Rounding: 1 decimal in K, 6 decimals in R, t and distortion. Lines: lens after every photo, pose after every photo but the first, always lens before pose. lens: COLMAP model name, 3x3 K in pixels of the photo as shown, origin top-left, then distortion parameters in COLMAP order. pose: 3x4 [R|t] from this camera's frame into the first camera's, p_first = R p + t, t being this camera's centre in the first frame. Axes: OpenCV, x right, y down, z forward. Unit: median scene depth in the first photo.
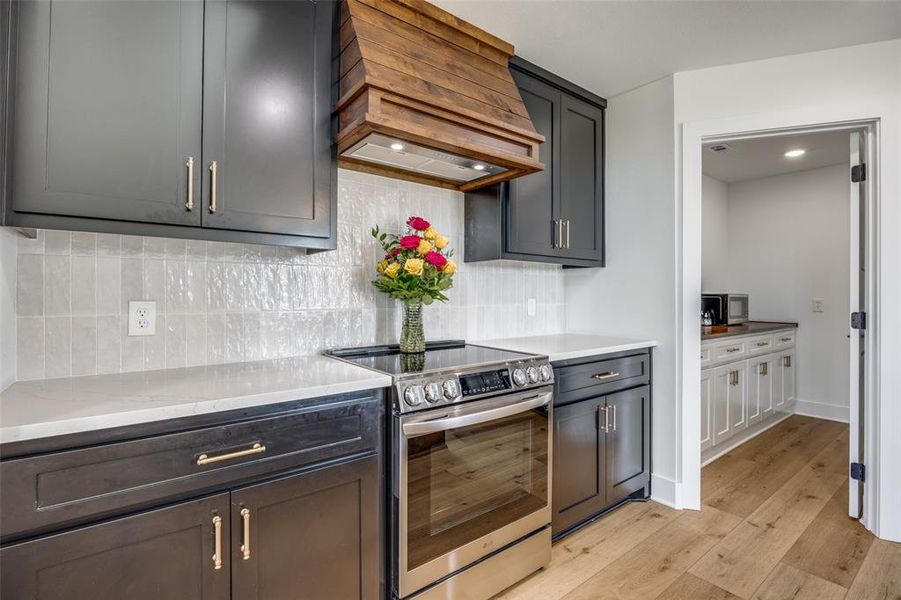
lens RADIAL K [[418.2, 0, 464.3], [0, 418.2, 290.1], [0, 0, 1]] dist [-0.001357, 0.000034]
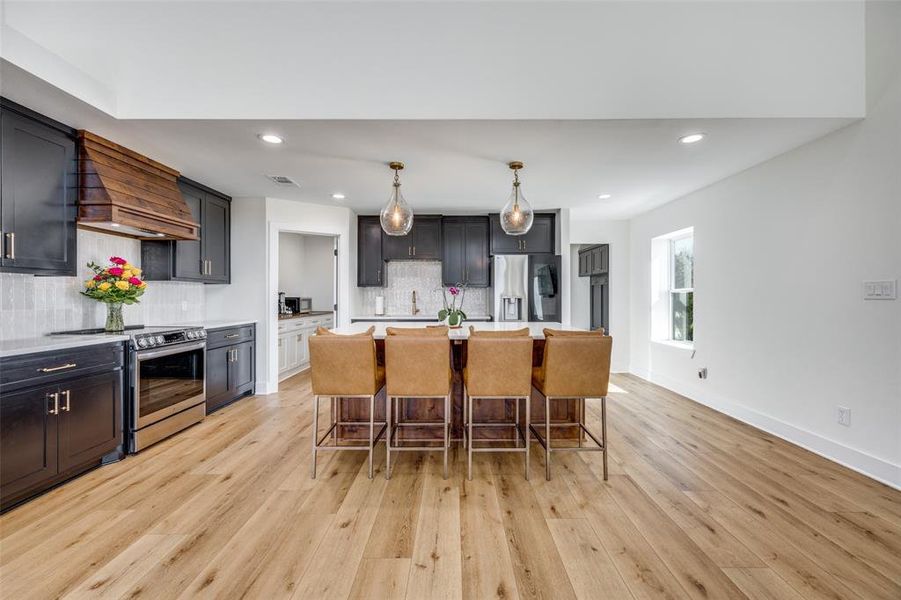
lens RADIAL K [[351.4, 0, 455.1], [0, 351.4, 295.3], [0, 0, 1]] dist [-0.001232, -0.000057]
pose [[0.615732, -0.003113, 0.787949, -0.411962], [-0.000763, 0.999989, 0.004548, -0.015645], [-0.787955, -0.003402, 0.615724, -1.109721]]
